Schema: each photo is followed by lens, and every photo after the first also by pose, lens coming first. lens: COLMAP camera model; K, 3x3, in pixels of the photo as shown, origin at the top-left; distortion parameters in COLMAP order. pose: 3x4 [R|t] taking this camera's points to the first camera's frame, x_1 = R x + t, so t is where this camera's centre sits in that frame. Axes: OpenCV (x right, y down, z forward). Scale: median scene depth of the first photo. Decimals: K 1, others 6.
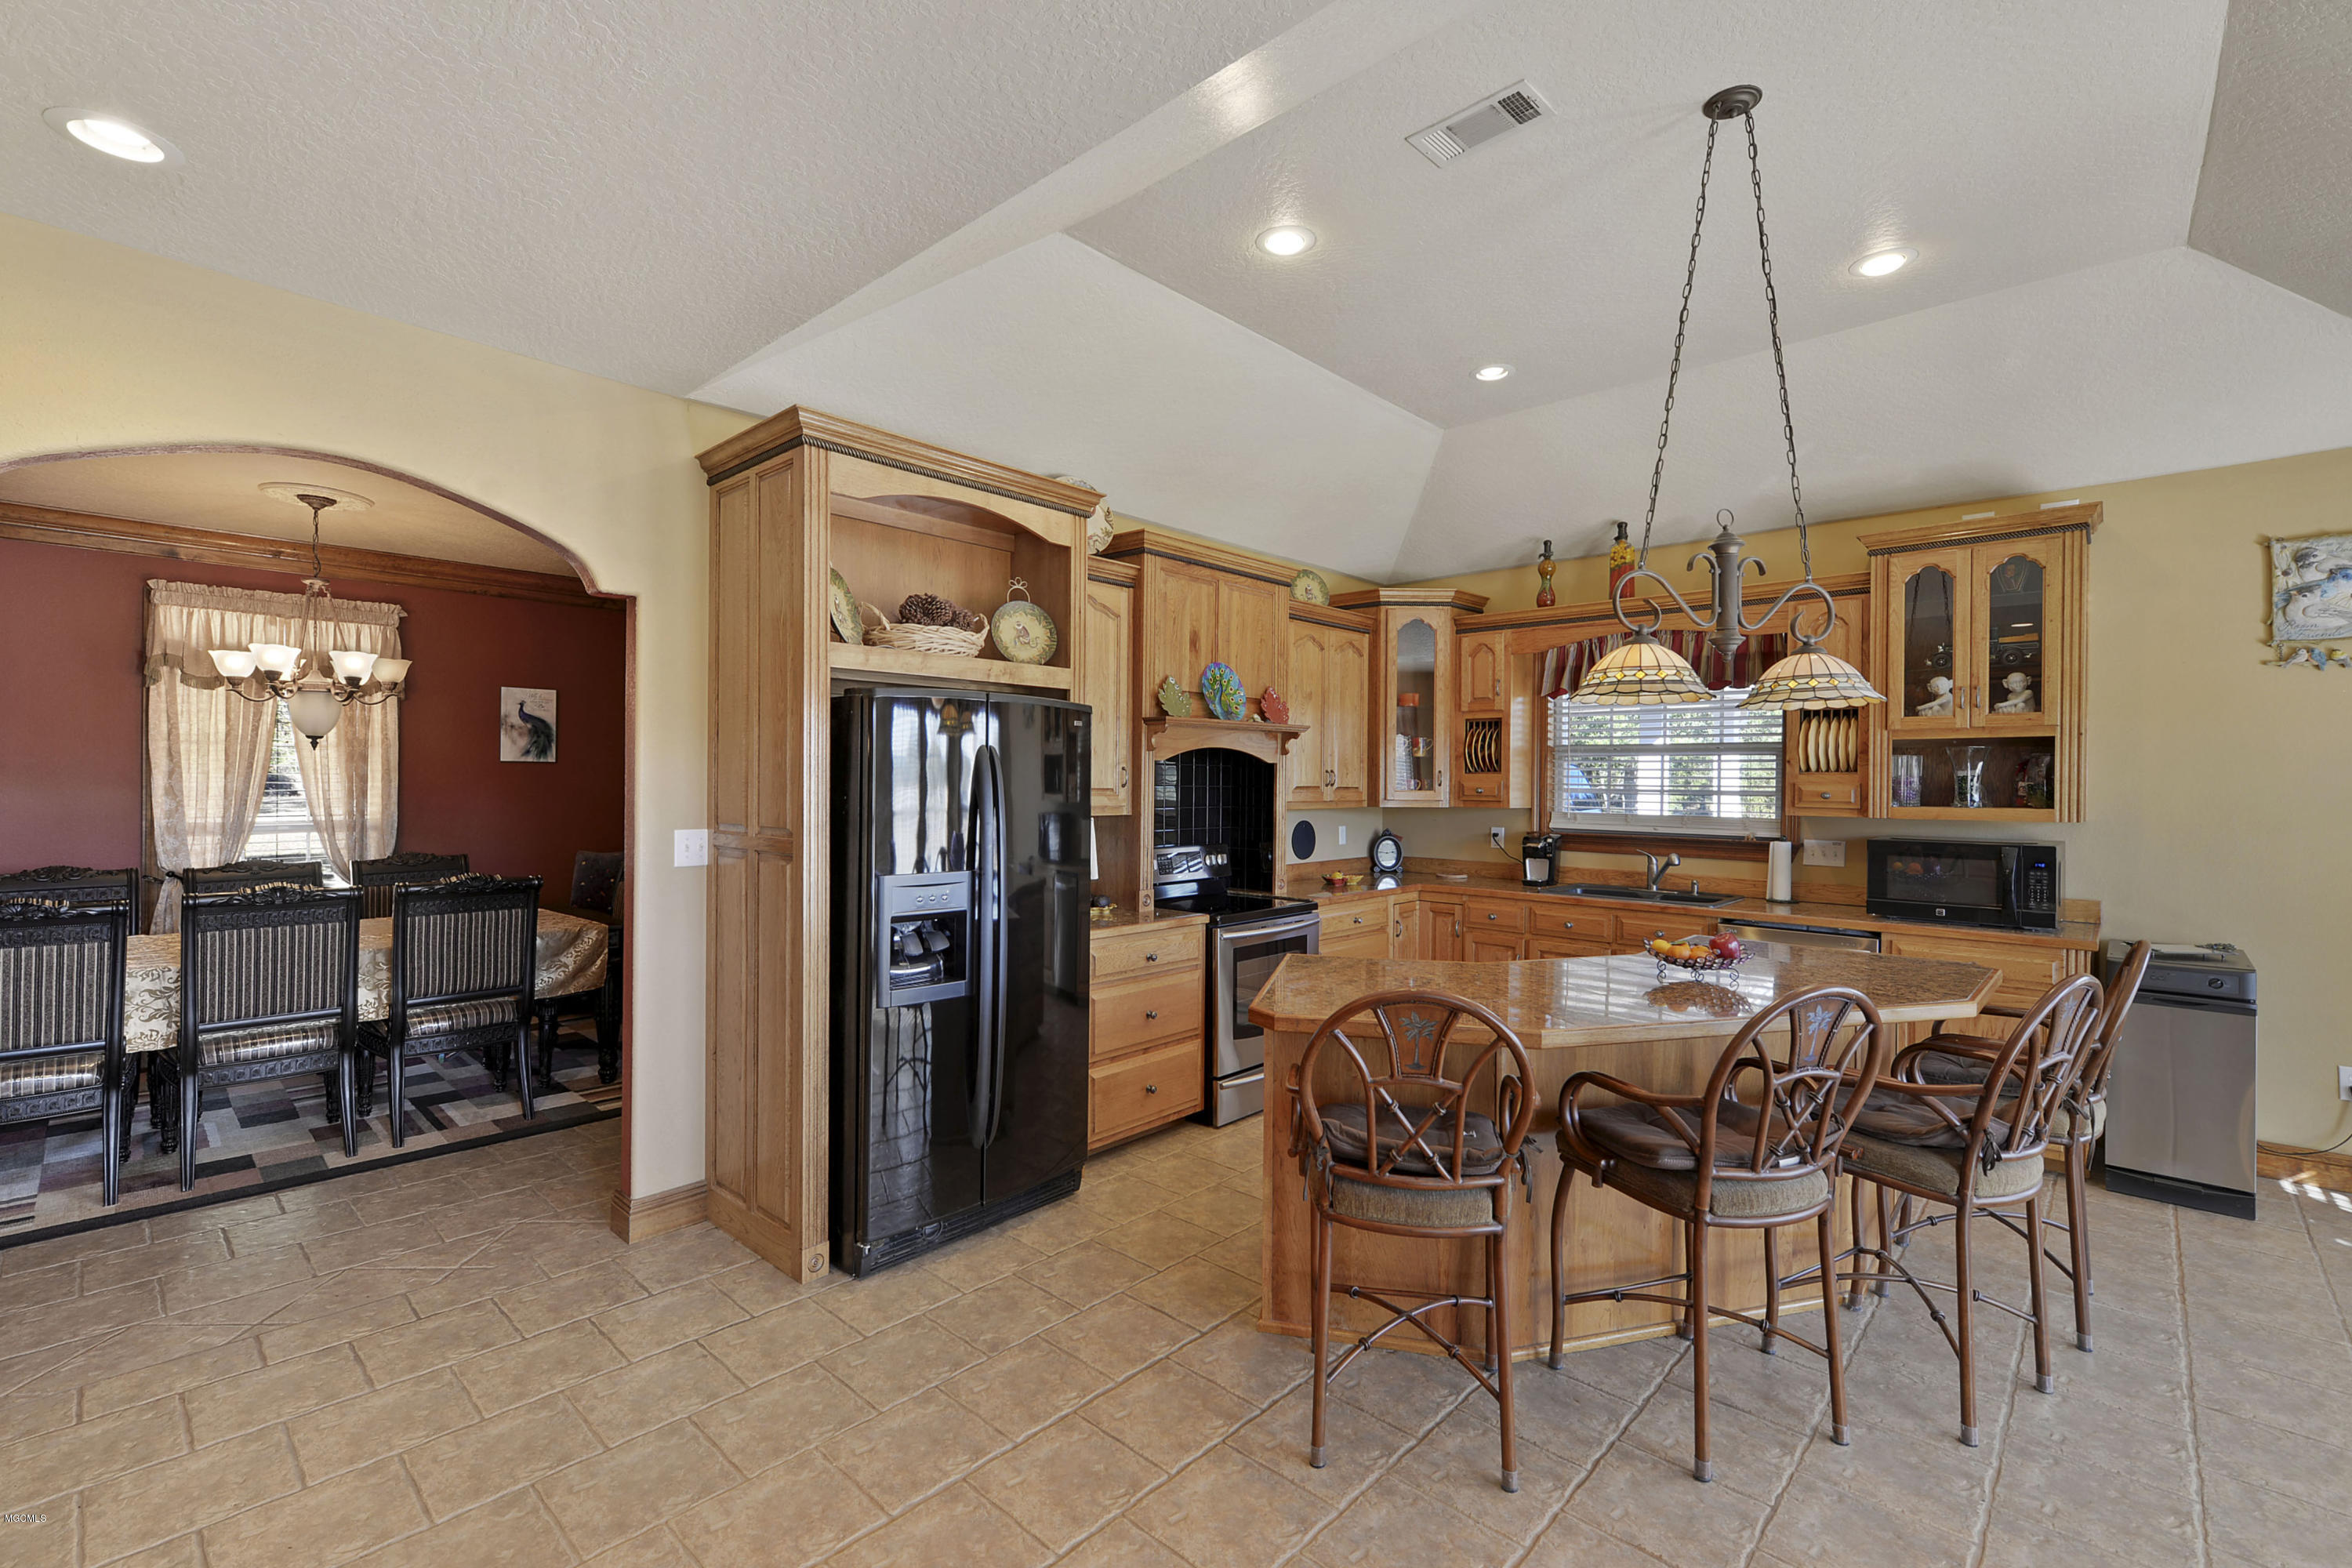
lens RADIAL K [[1030.5, 0, 1180.3], [0, 1030.5, 779.1], [0, 0, 1]] dist [-0.002488, -0.000617]
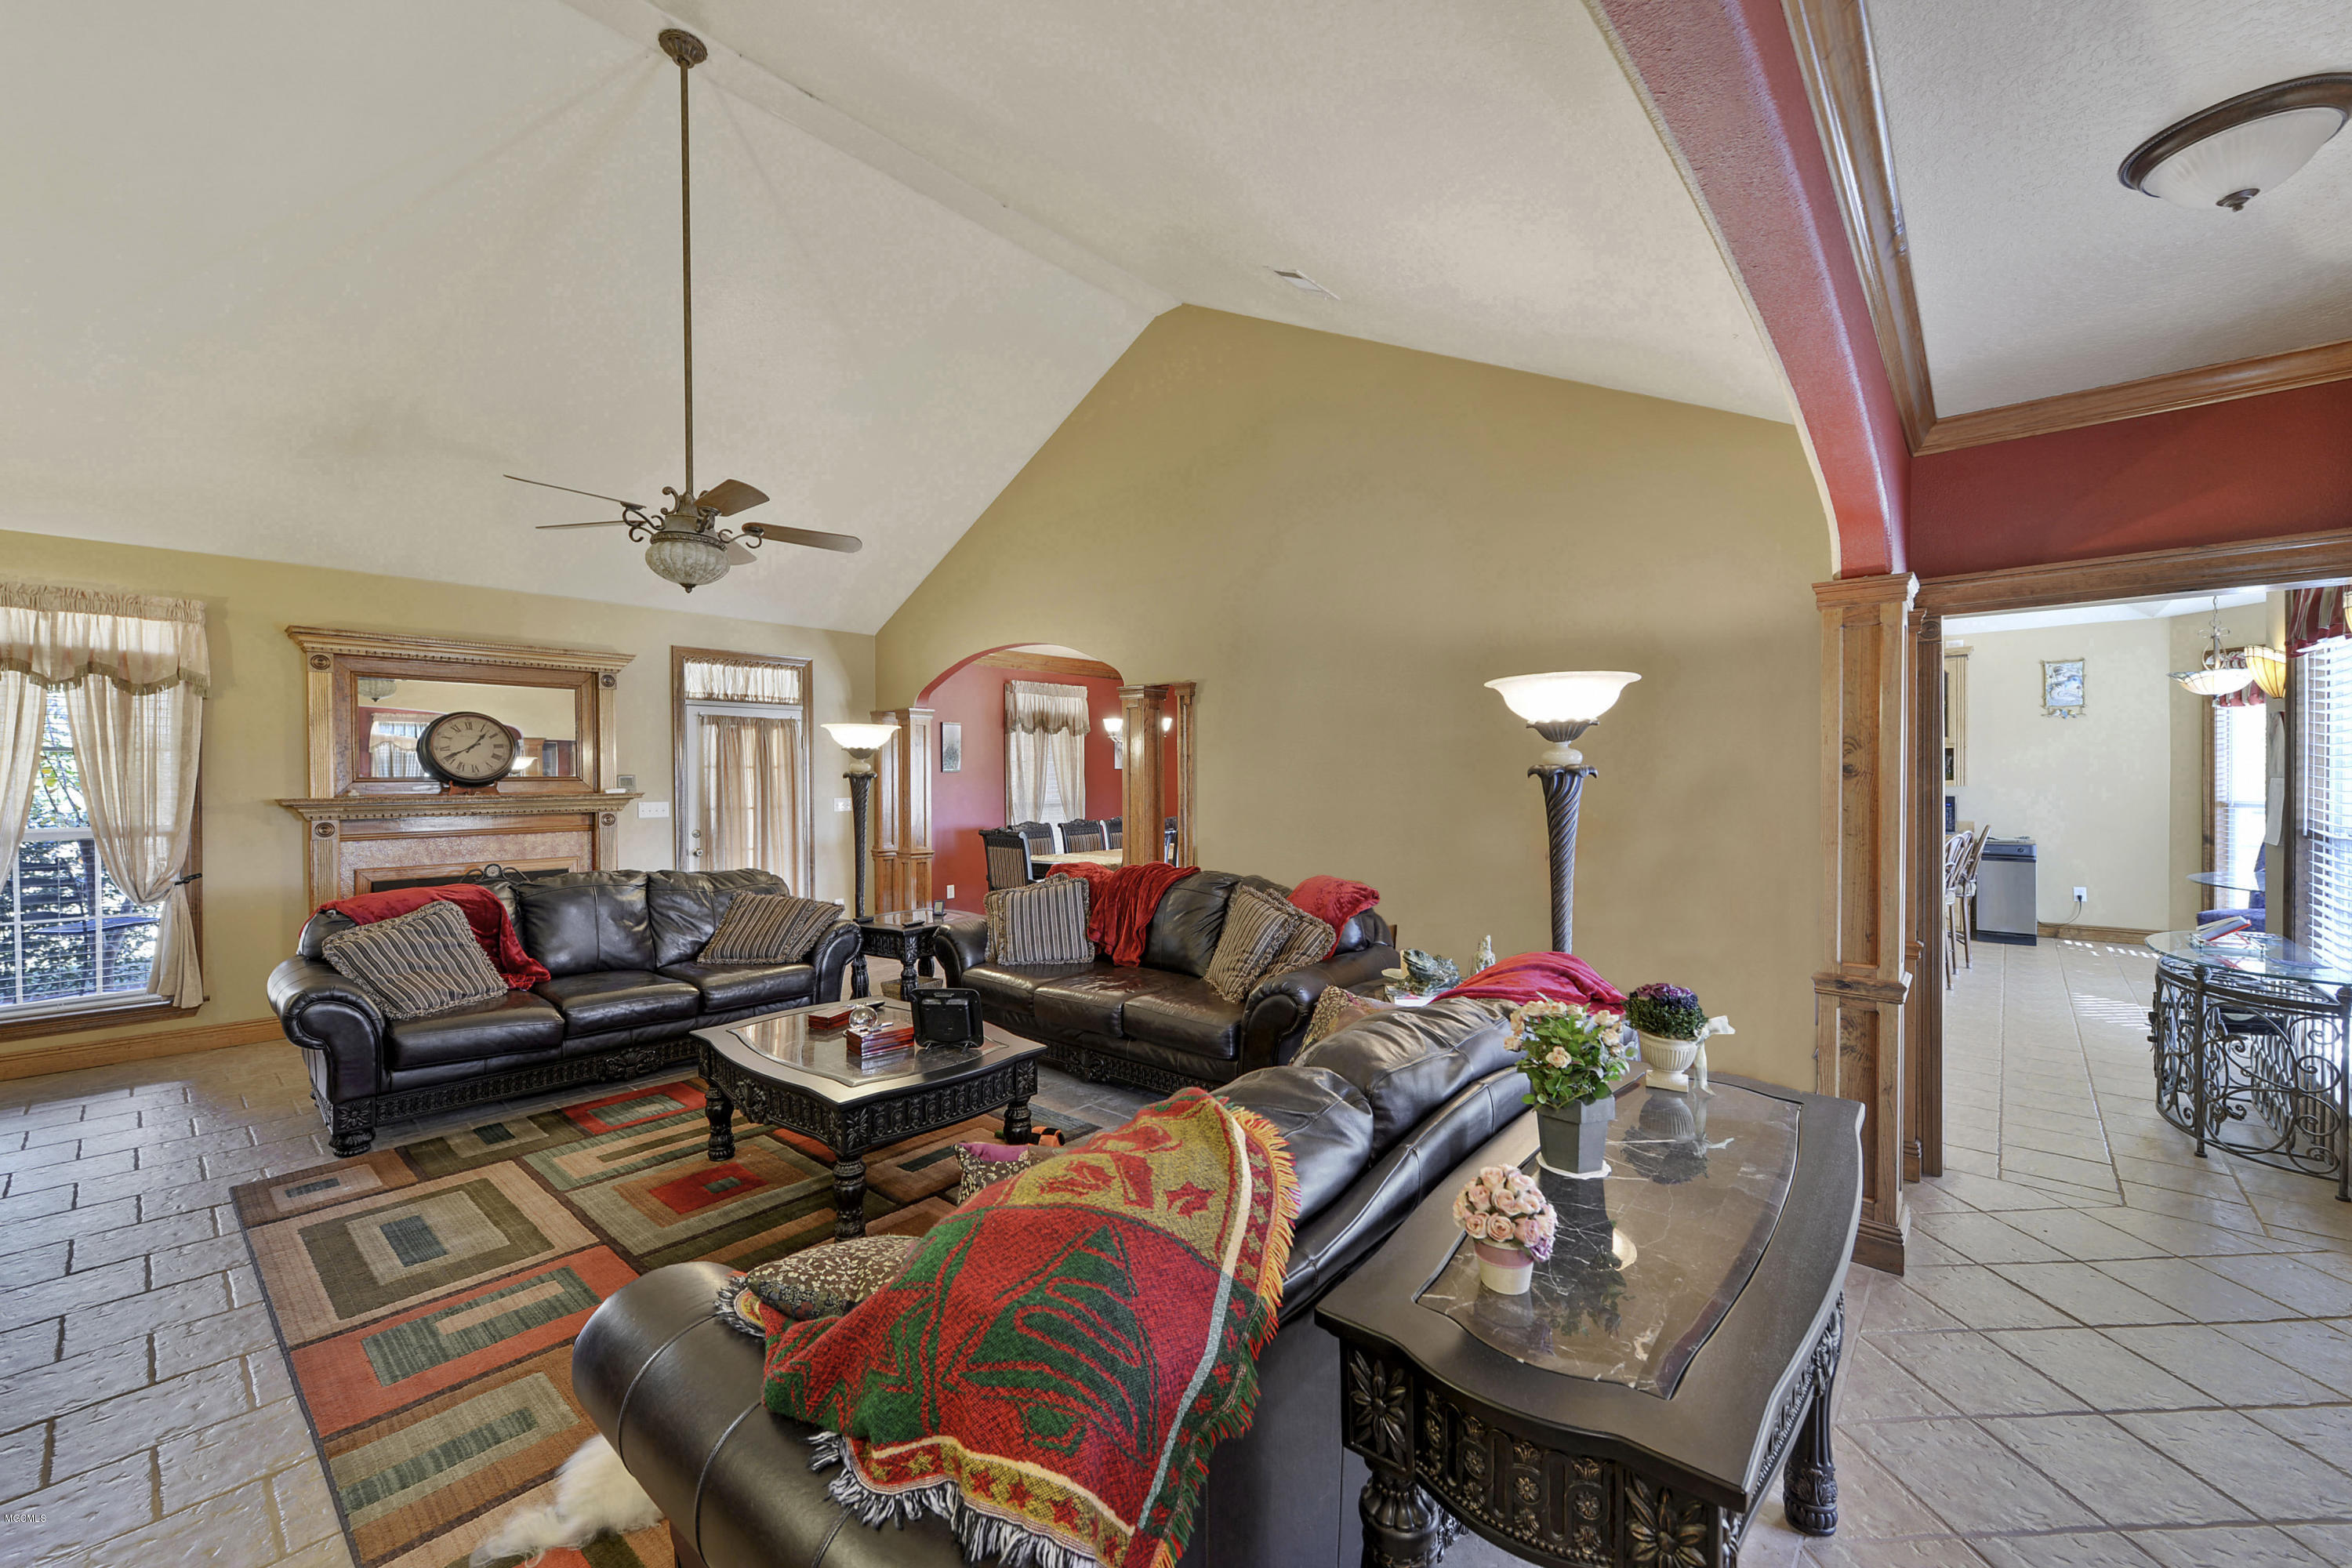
lens RADIAL K [[940.3, 0, 1167.4], [0, 940.3, 775.0], [0, 0, 1]] dist [-0.002888, -0.000494]
pose [[0.999699, -0.012985, 0.020836, -0.764283], [0.013014, 0.999915, -0.001213, -0.003790], [-0.020818, 0.001484, 0.999782, -0.853479]]
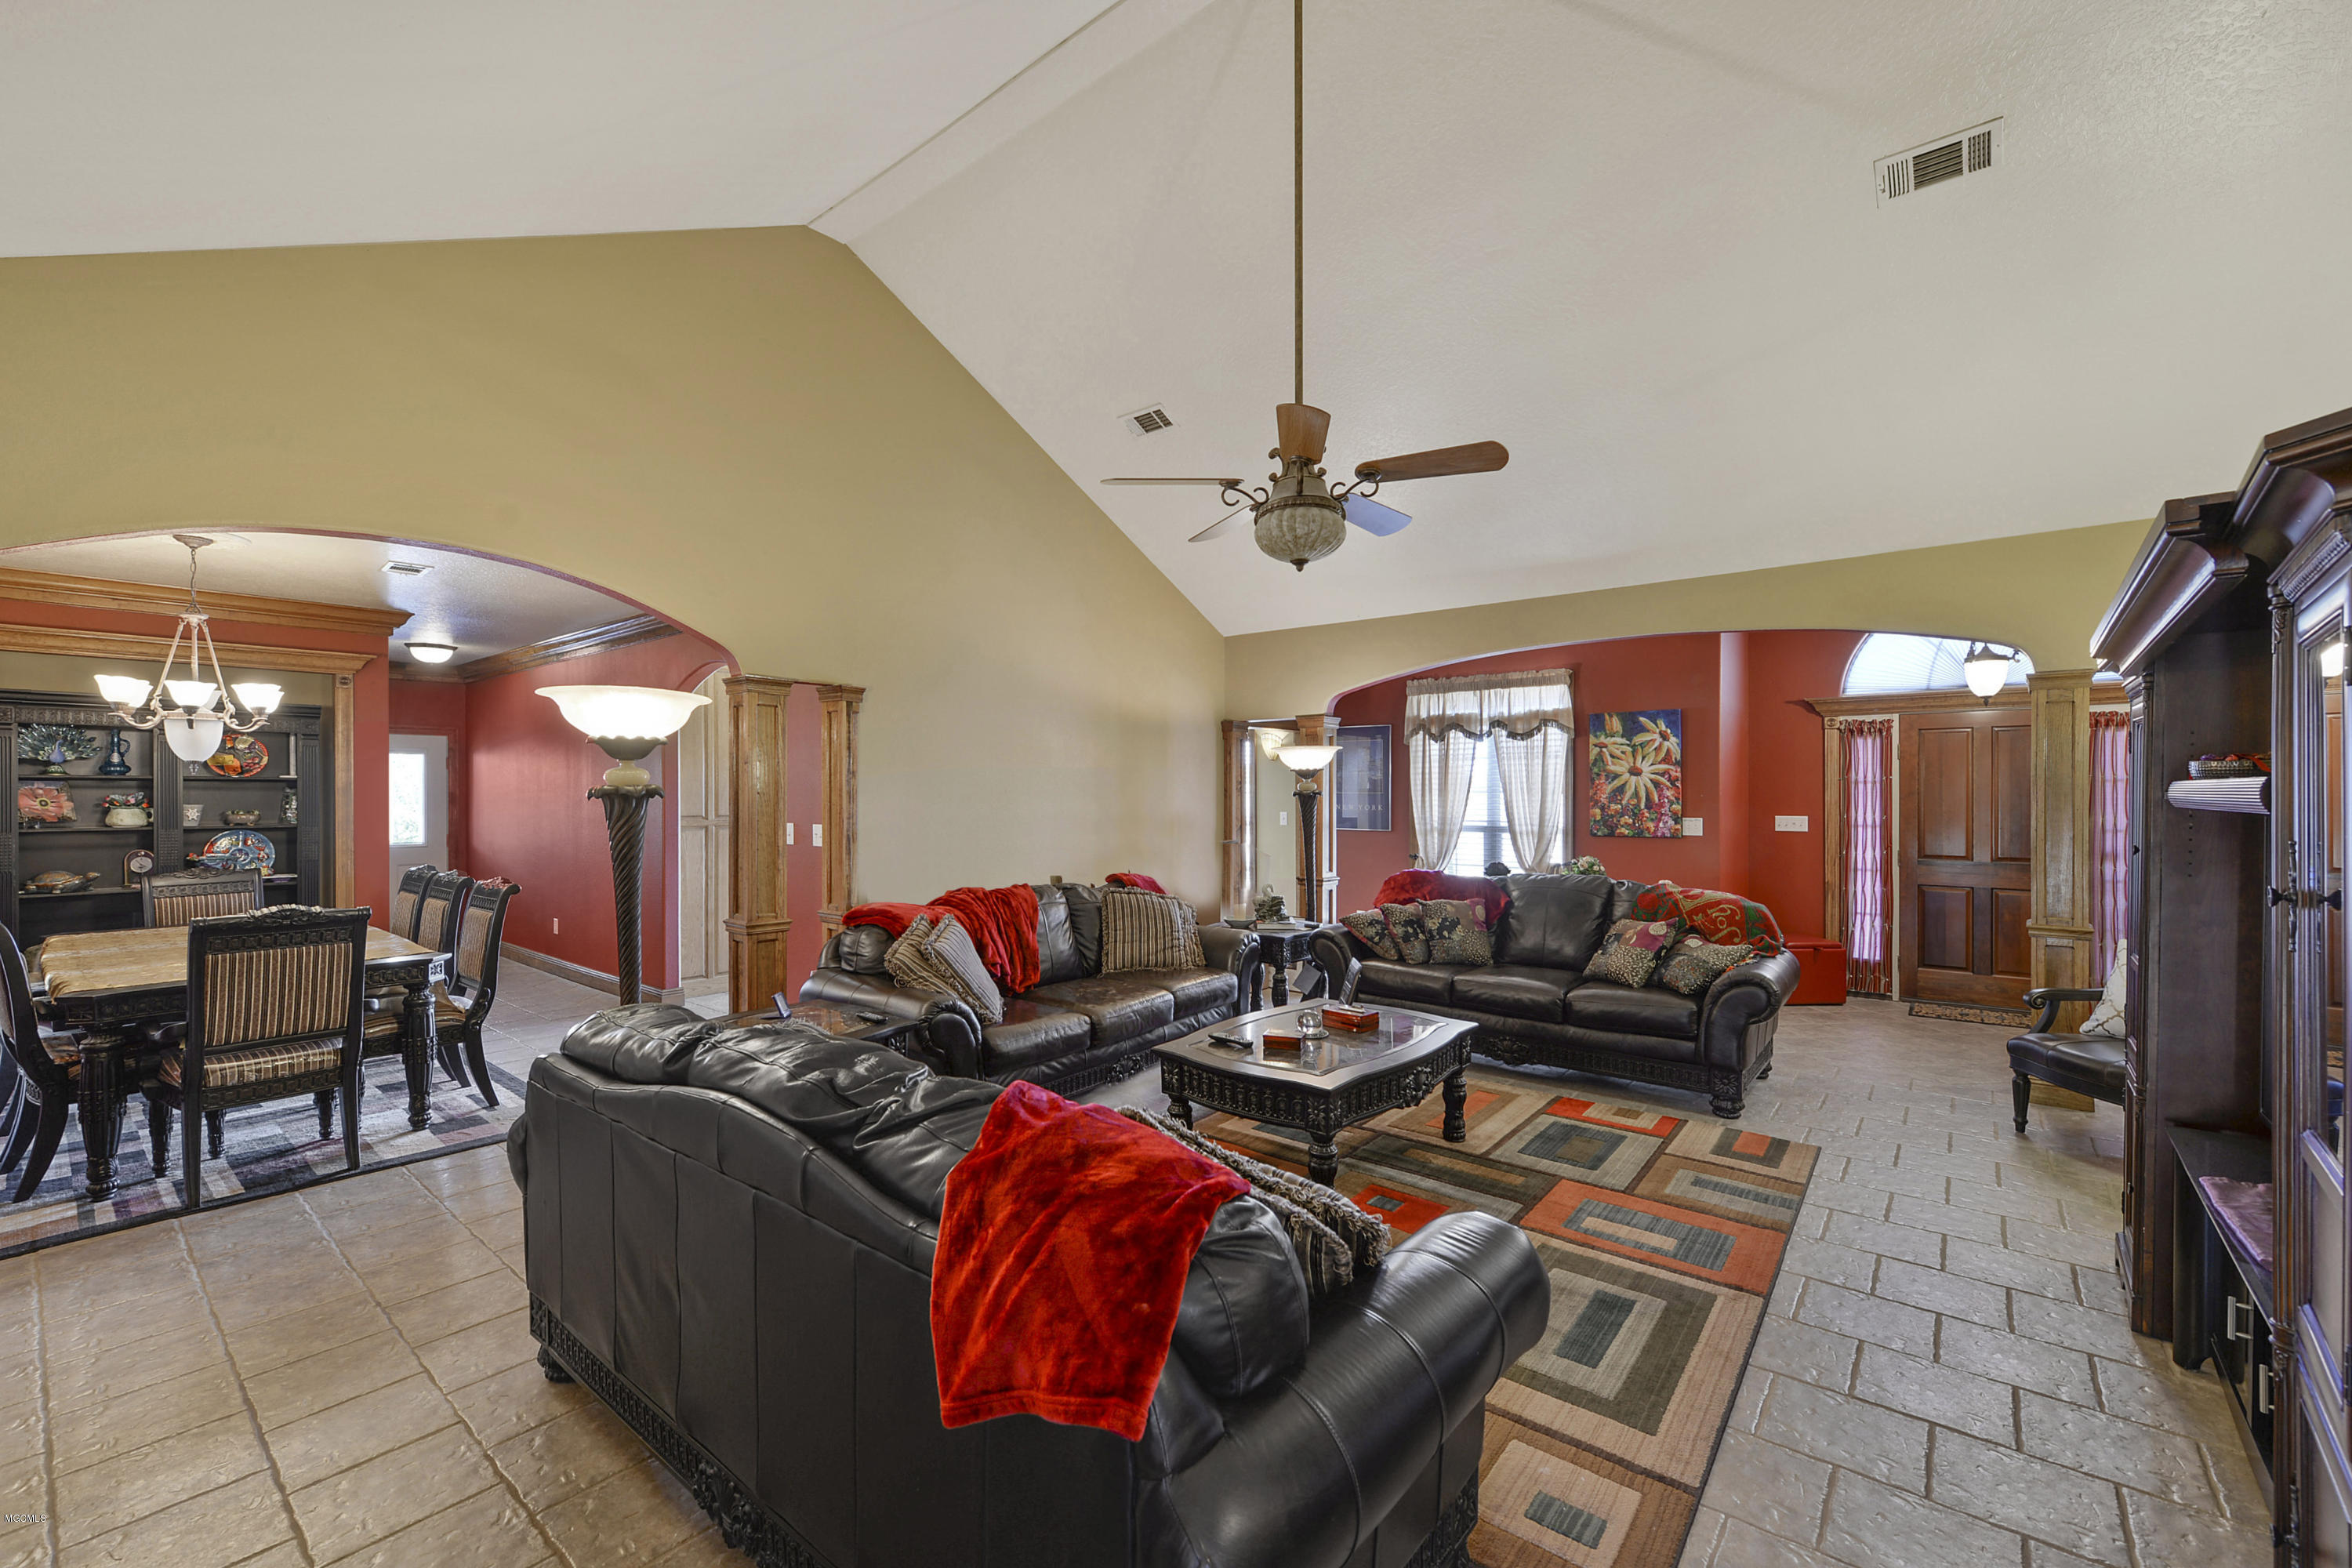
lens RADIAL K [[968.3, 0, 1176.0], [0, 968.3, 784.0], [0, 0, 1]] dist [0.001422, -0.000007]
pose [[-0.064869, -0.001449, 0.997893, -1.782099], [0.000474, 0.999999, 0.001483, -0.017760], [-0.997894, 0.000569, -0.064868, 0.043352]]
